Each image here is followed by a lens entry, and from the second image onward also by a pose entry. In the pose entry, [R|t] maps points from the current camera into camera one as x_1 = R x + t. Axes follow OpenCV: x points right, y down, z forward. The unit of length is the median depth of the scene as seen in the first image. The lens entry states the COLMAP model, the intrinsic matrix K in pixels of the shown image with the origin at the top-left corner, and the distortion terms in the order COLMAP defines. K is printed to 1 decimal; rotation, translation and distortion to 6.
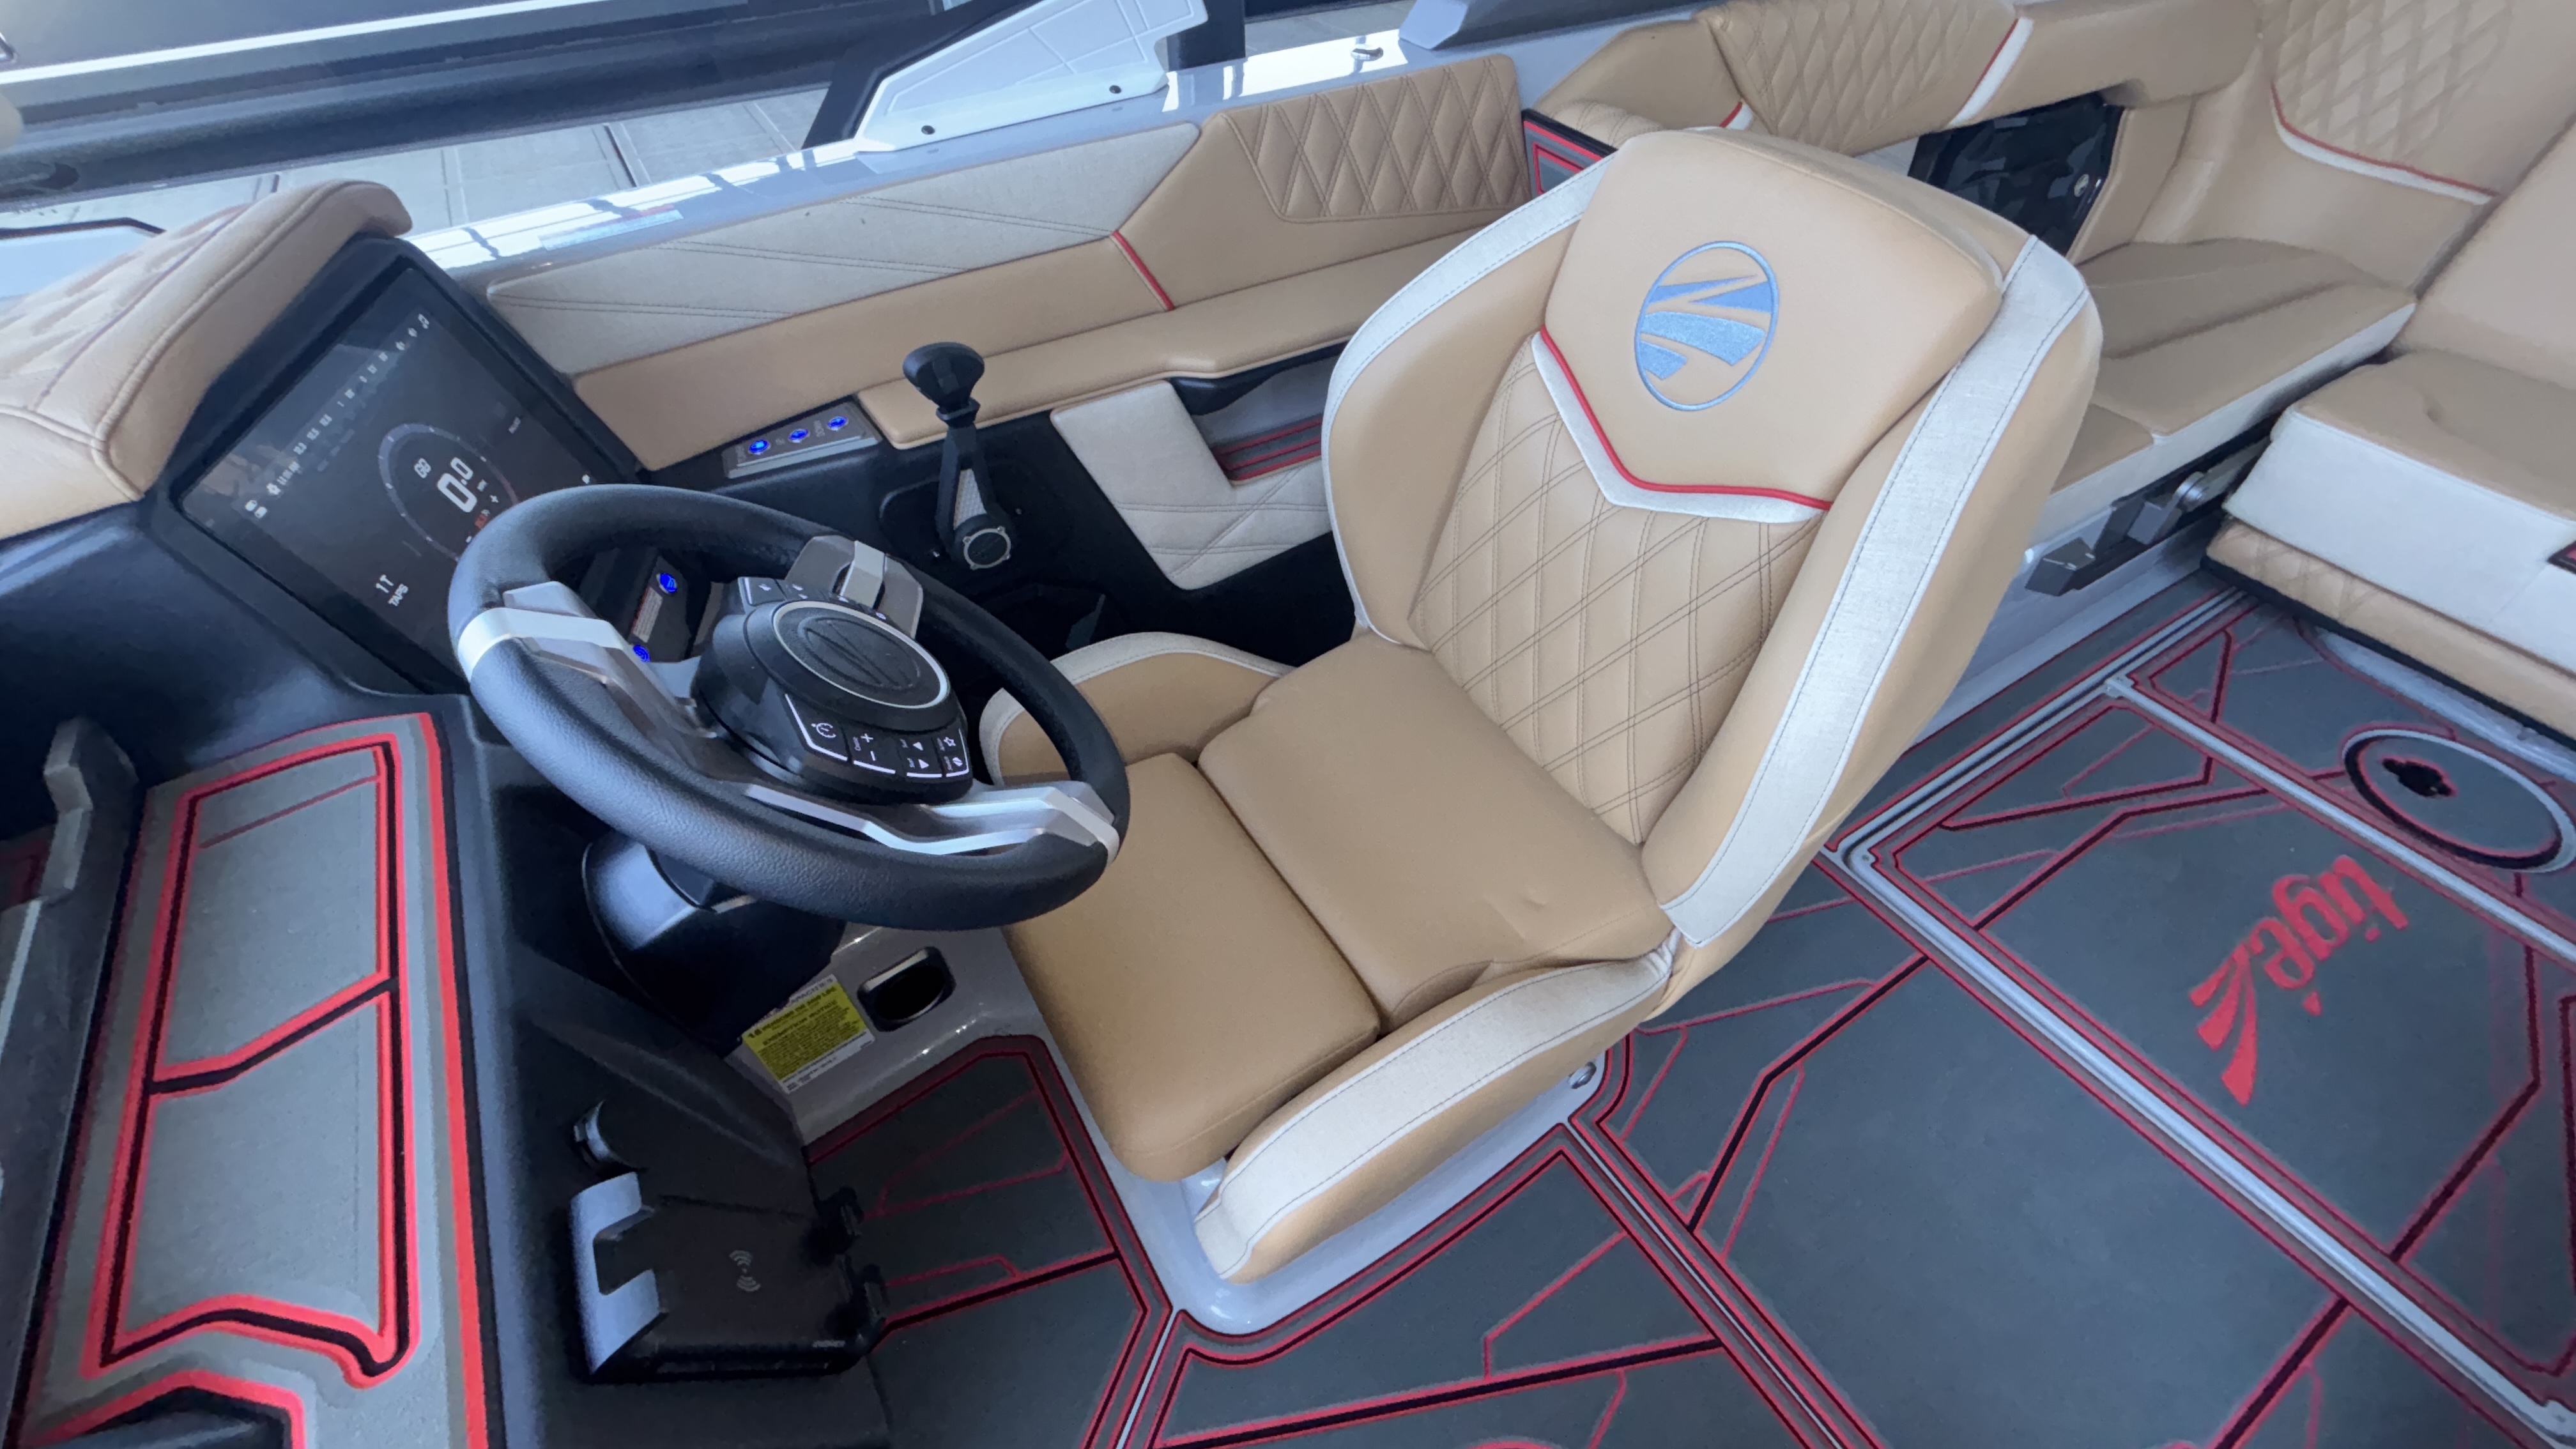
lens RADIAL K [[1038.4, 0, 1281.7], [0, 1038.4, 721.3], [0, 0, 1]] dist [-0.001915, 0.001075]
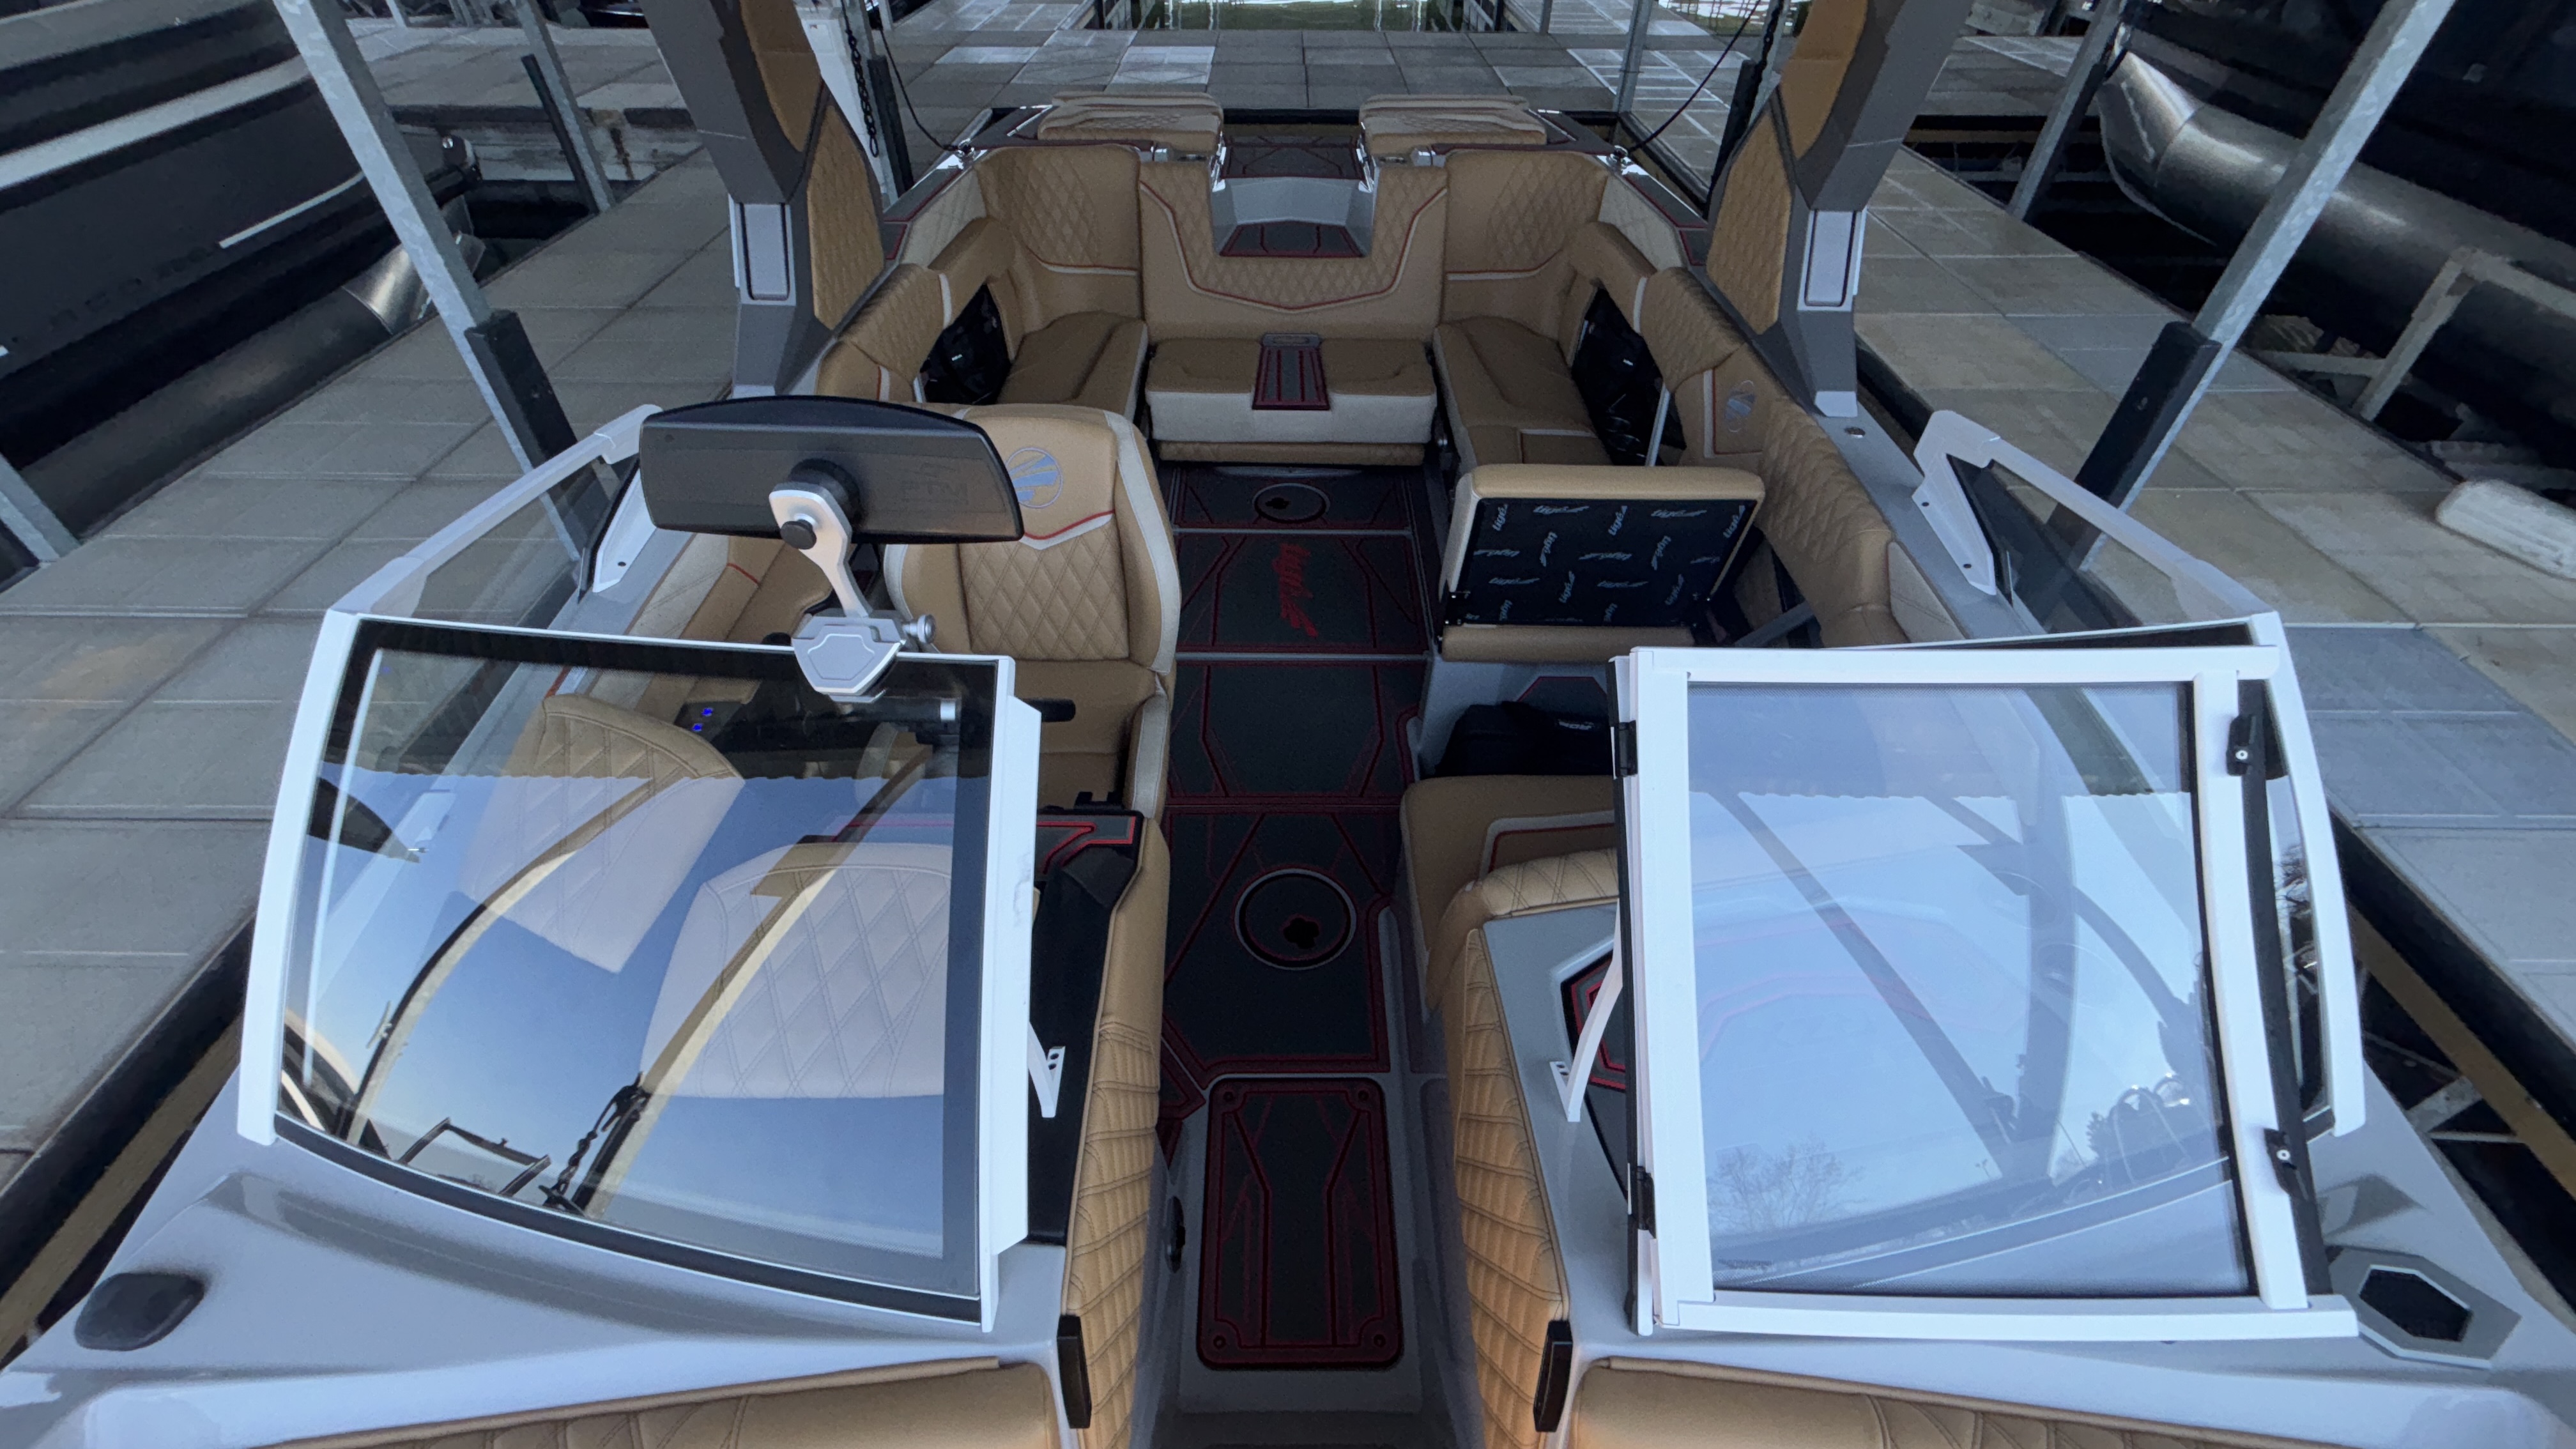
lens RADIAL K [[1038.4, 0, 1279.1], [0, 1038.4, 728.7], [0, 0, 1]] dist [-0.001915, 0.001075]
pose [[0.525206, -0.570765, 0.631178, -0.942933], [0.600818, 0.773975, 0.199951, -0.023831], [-0.602640, 0.274208, 0.749423, -0.865984]]
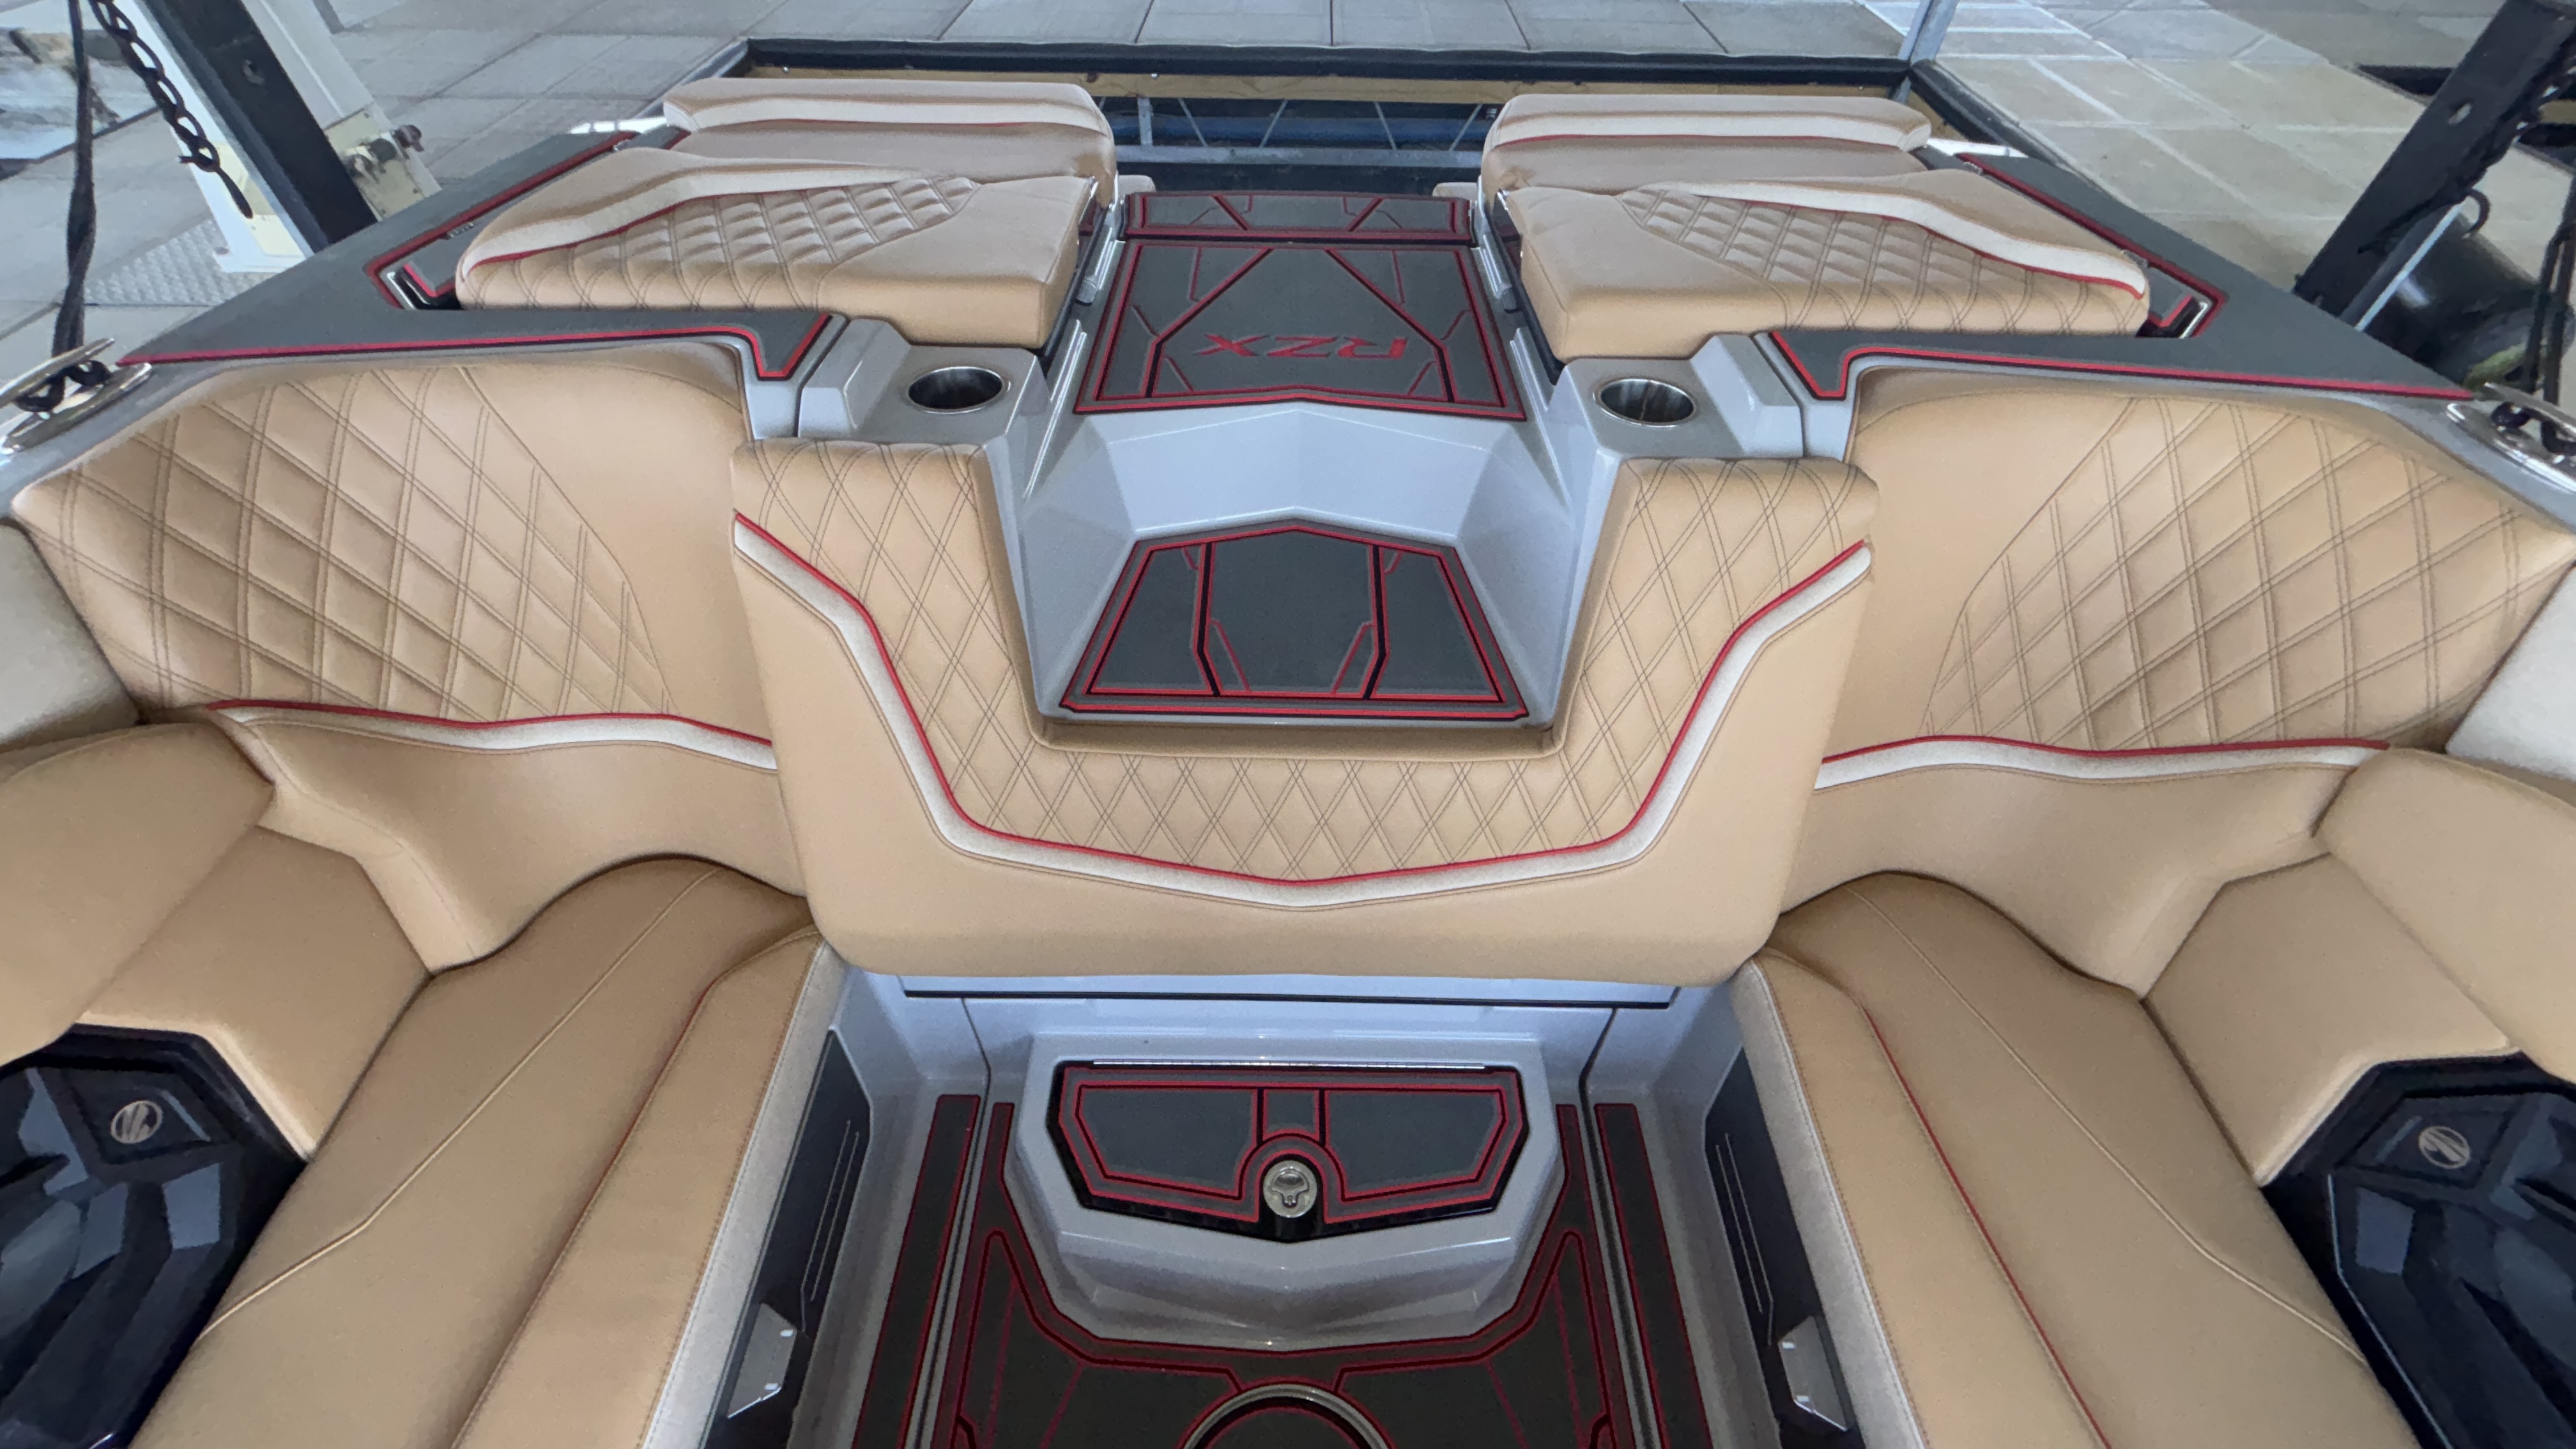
lens RADIAL K [[1038.4, 0, 1286.3], [0, 1038.4, 718.8], [0, 0, 1]] dist [-0.001915, 0.001075]
pose [[0.529588, -0.617620, 0.581448, 1.496076], [0.594195, 0.759296, 0.265334, -0.788413], [-0.605367, 0.204975, 0.769101, 0.446536]]
